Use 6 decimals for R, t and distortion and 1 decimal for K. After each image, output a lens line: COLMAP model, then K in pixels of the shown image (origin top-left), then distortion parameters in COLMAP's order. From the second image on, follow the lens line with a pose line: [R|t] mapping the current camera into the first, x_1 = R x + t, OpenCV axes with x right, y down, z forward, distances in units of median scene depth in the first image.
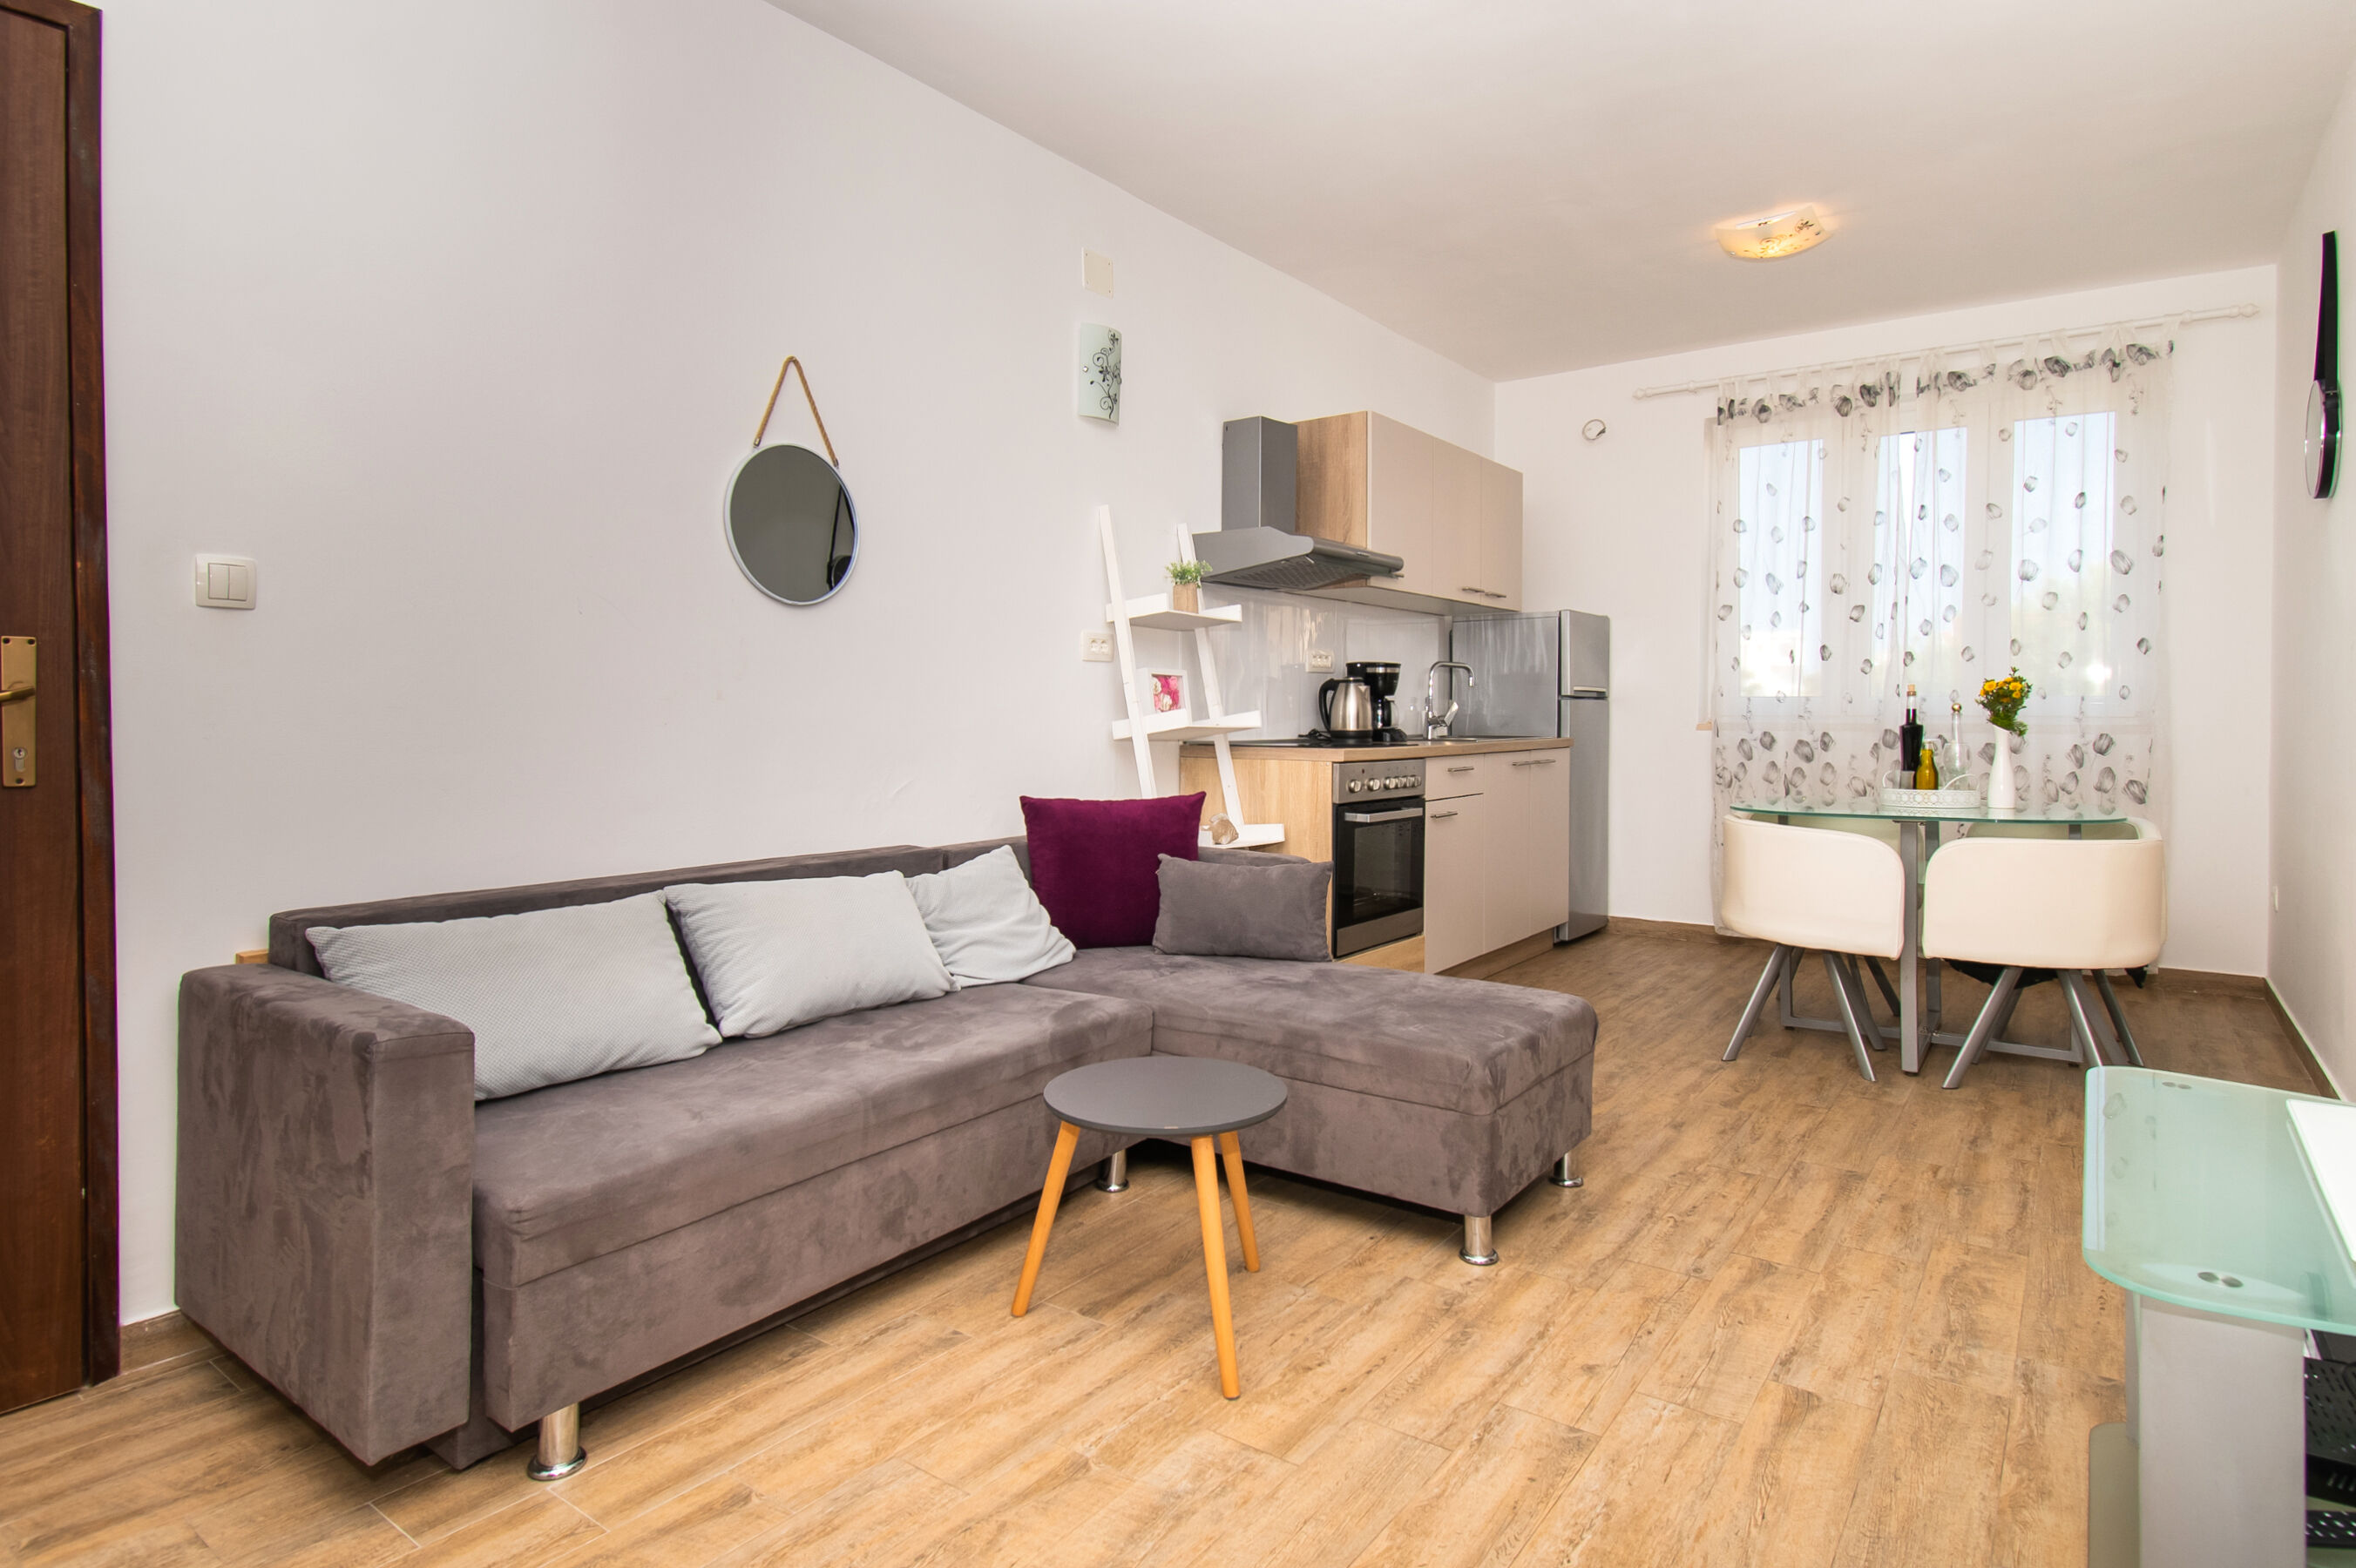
lens RADIAL K [[1237.5, 0, 1193.3], [0, 1237.5, 746.8], [0, 0, 1]] dist [0.004372, 0.000664]
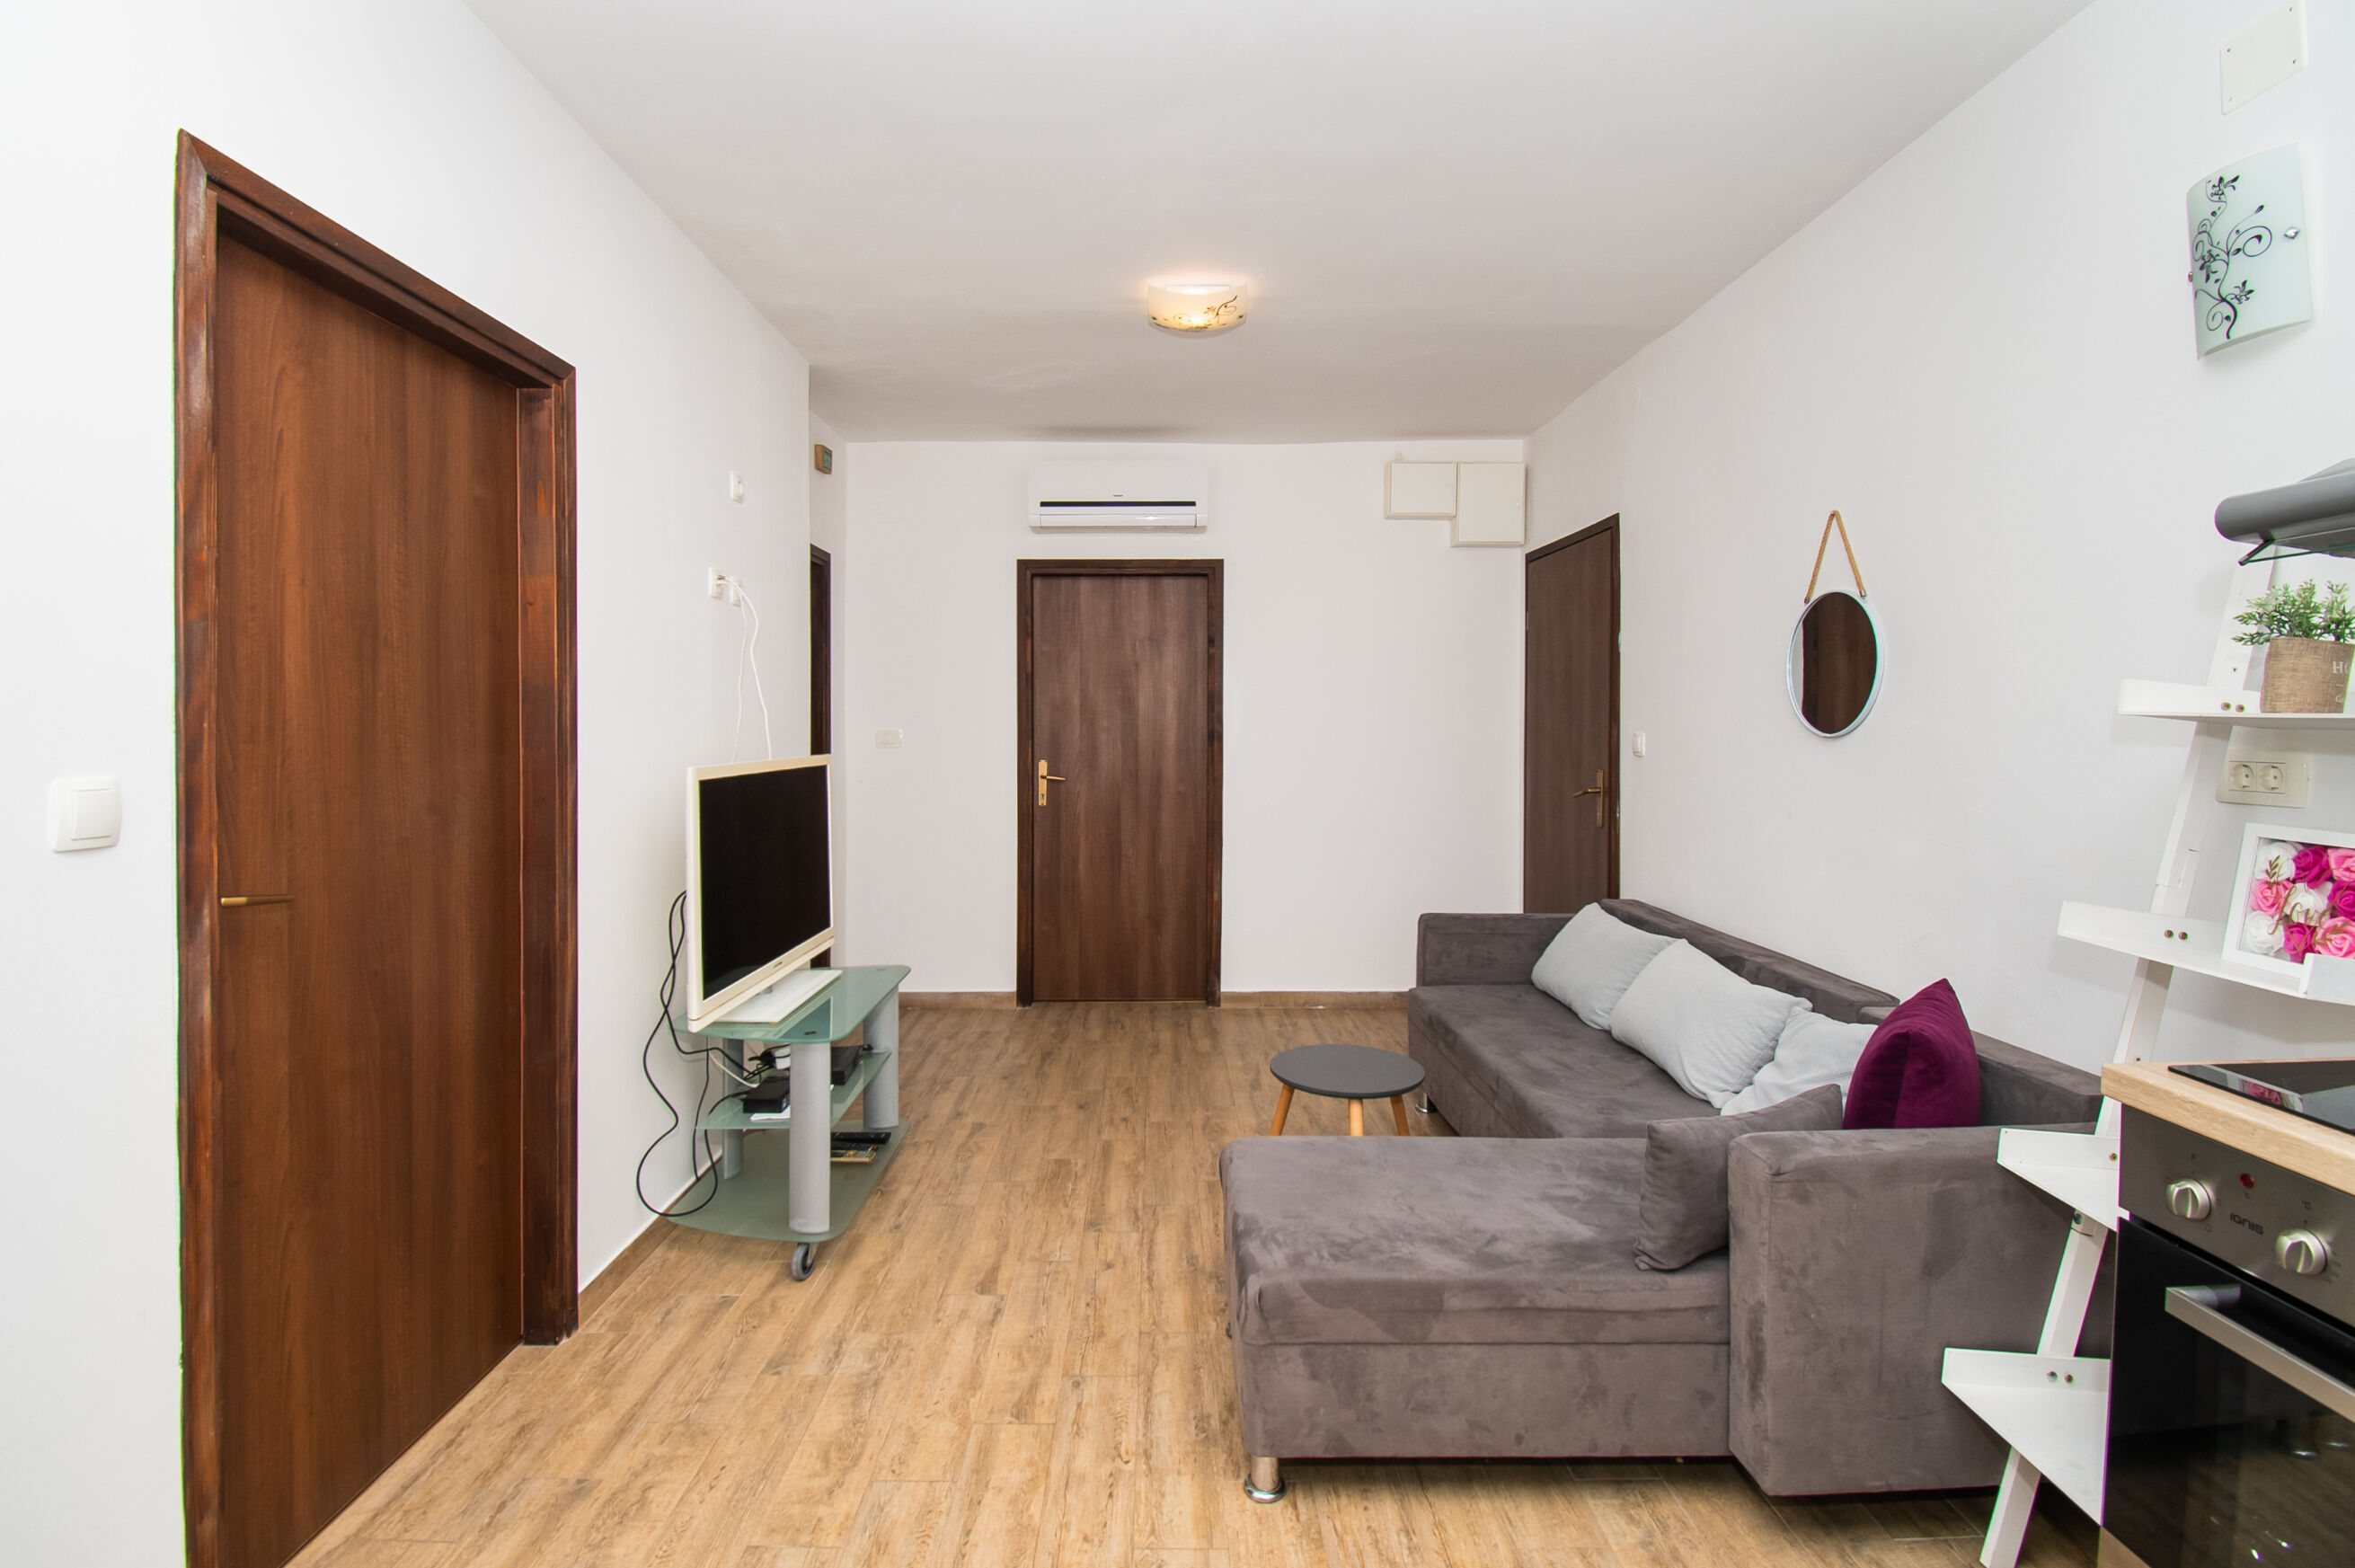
lens RADIAL K [[1113.5, 0, 1164.6], [0, 1113.5, 745.3], [0, 0, 1]] dist [0.023963, -0.027263]
pose [[-0.807818, 0.010038, -0.589346, 0.461825], [-0.016066, 0.999109, 0.039039, -0.087179], [0.589213, 0.041004, -0.806937, 0.914281]]
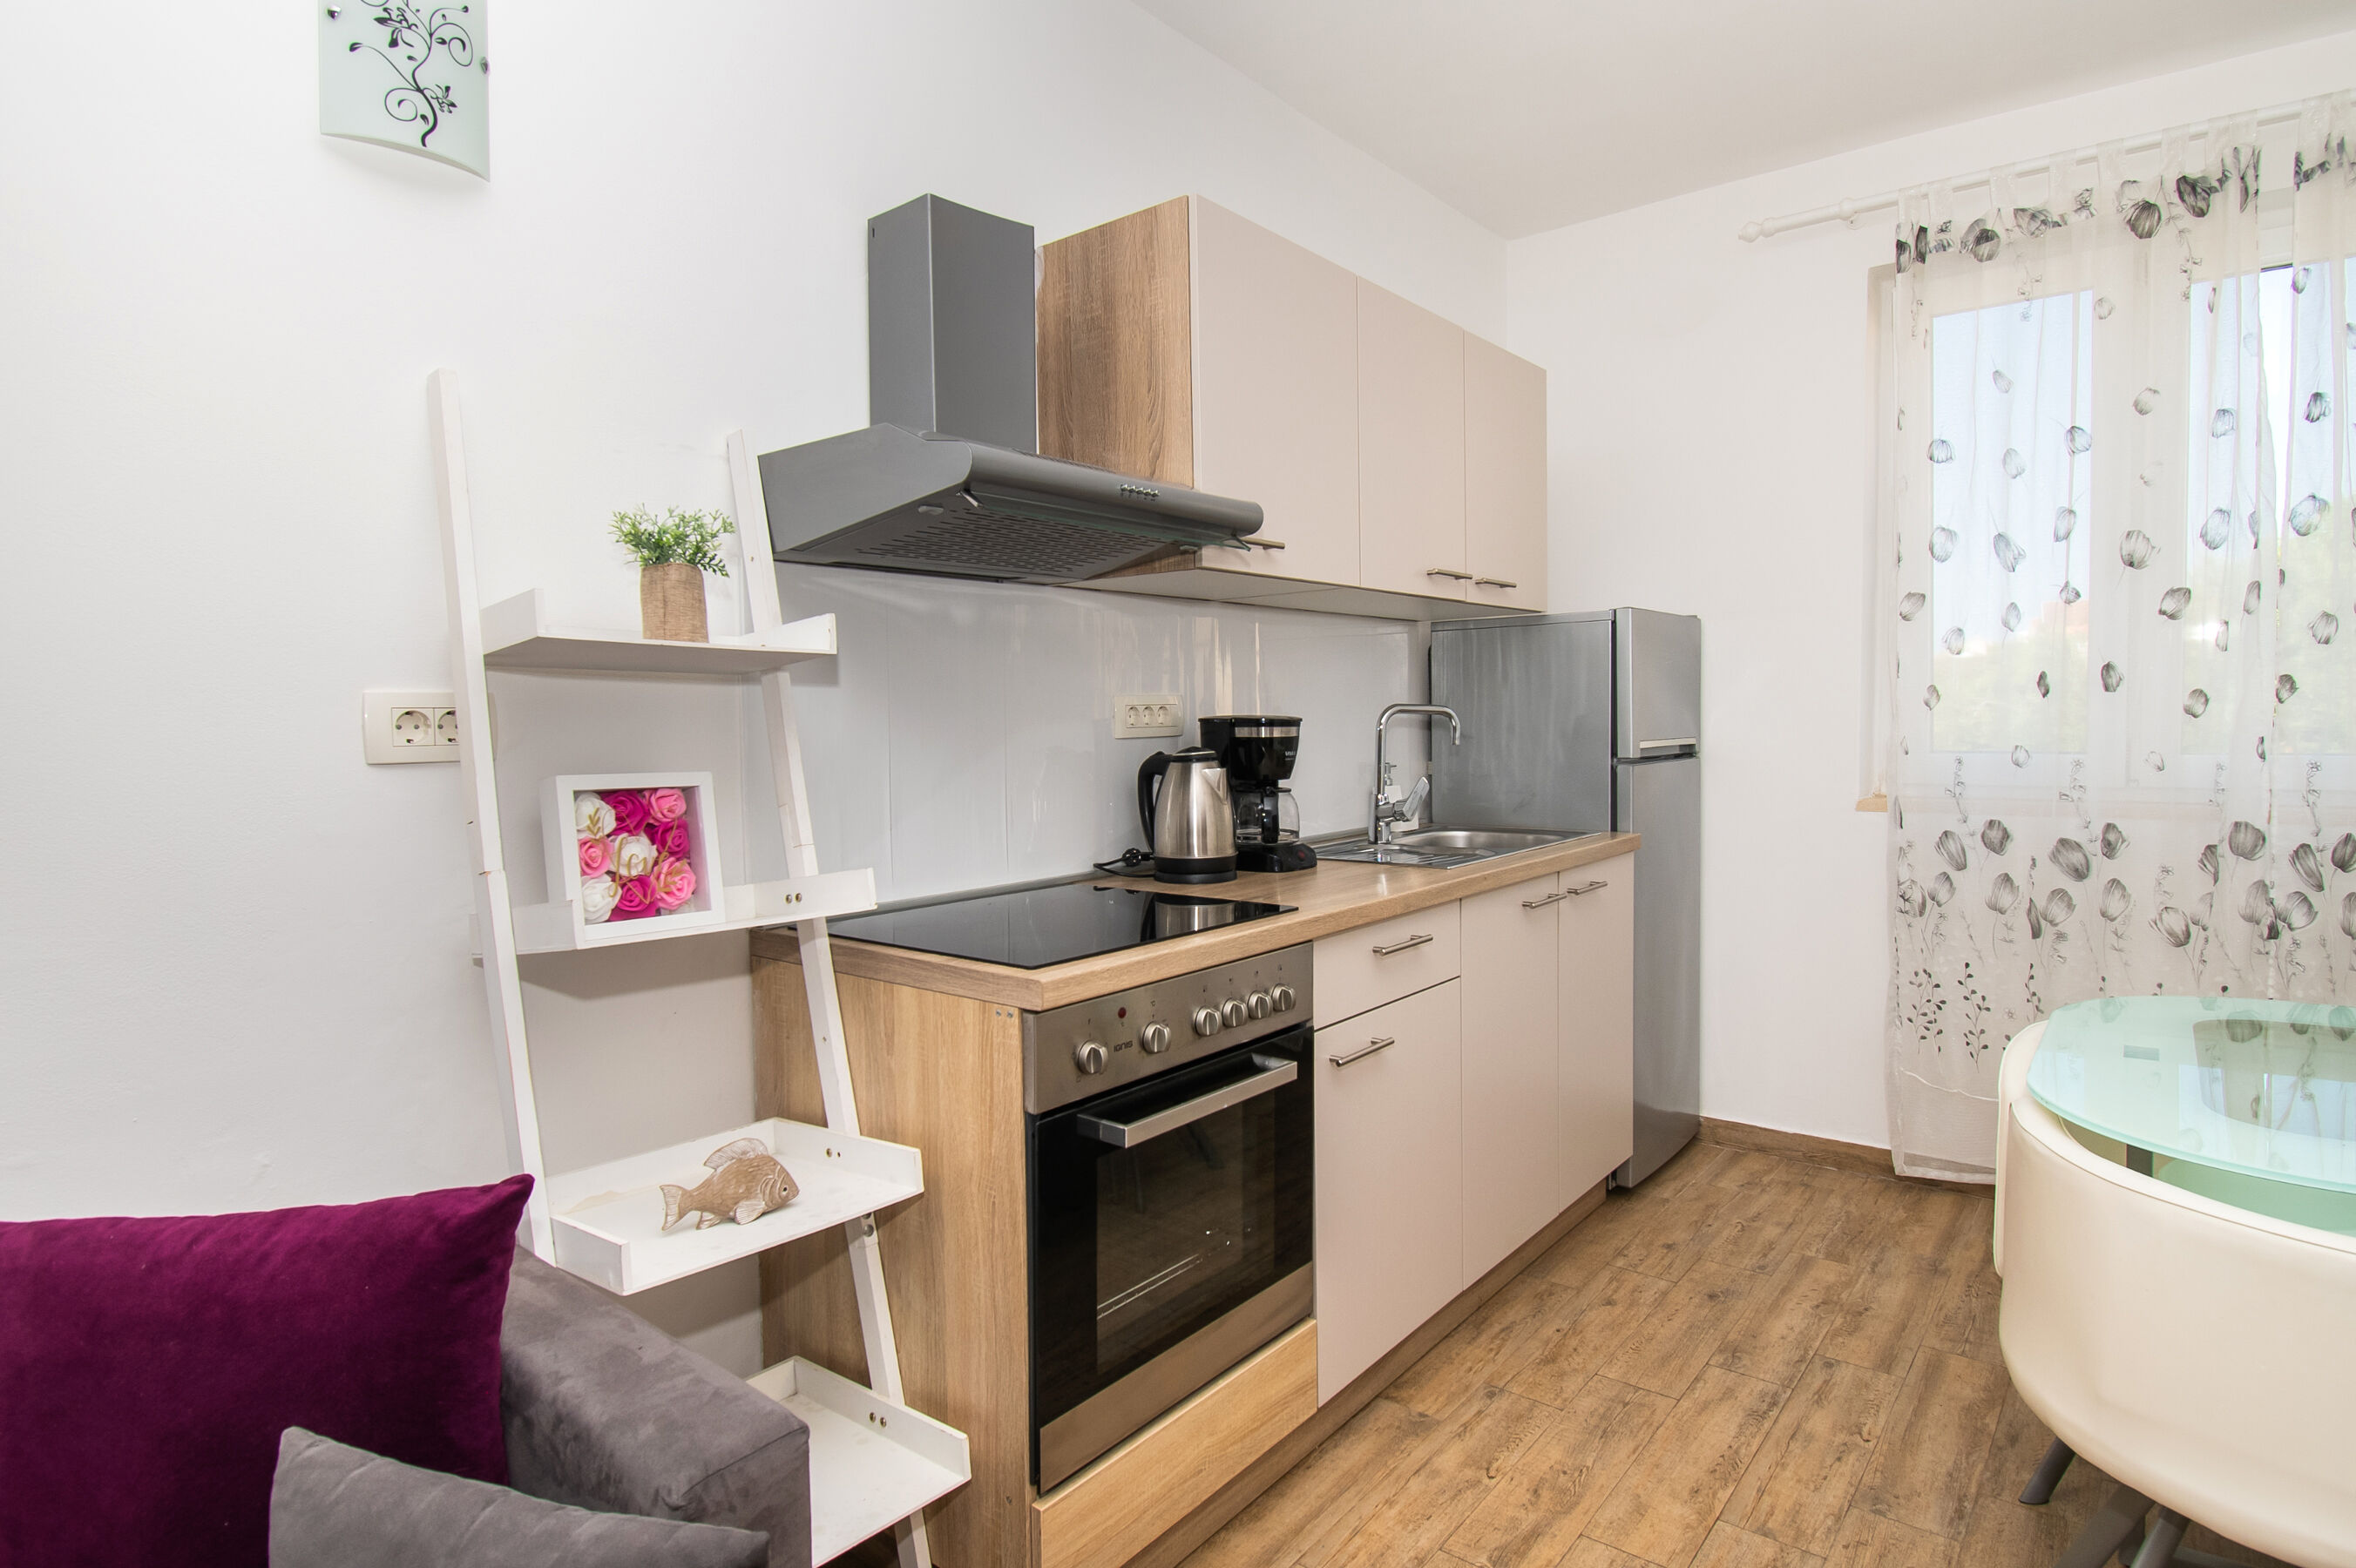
lens RADIAL K [[1272.3, 0, 1162.5], [0, 1272.3, 787.1], [0, 0, 1]] dist [0.000904, -0.016285]
pose [[0.998090, -0.013454, -0.060290, 0.152492], [0.014964, 0.999584, 0.024667, -0.056724], [0.059933, -0.025522, 0.997876, 0.499252]]
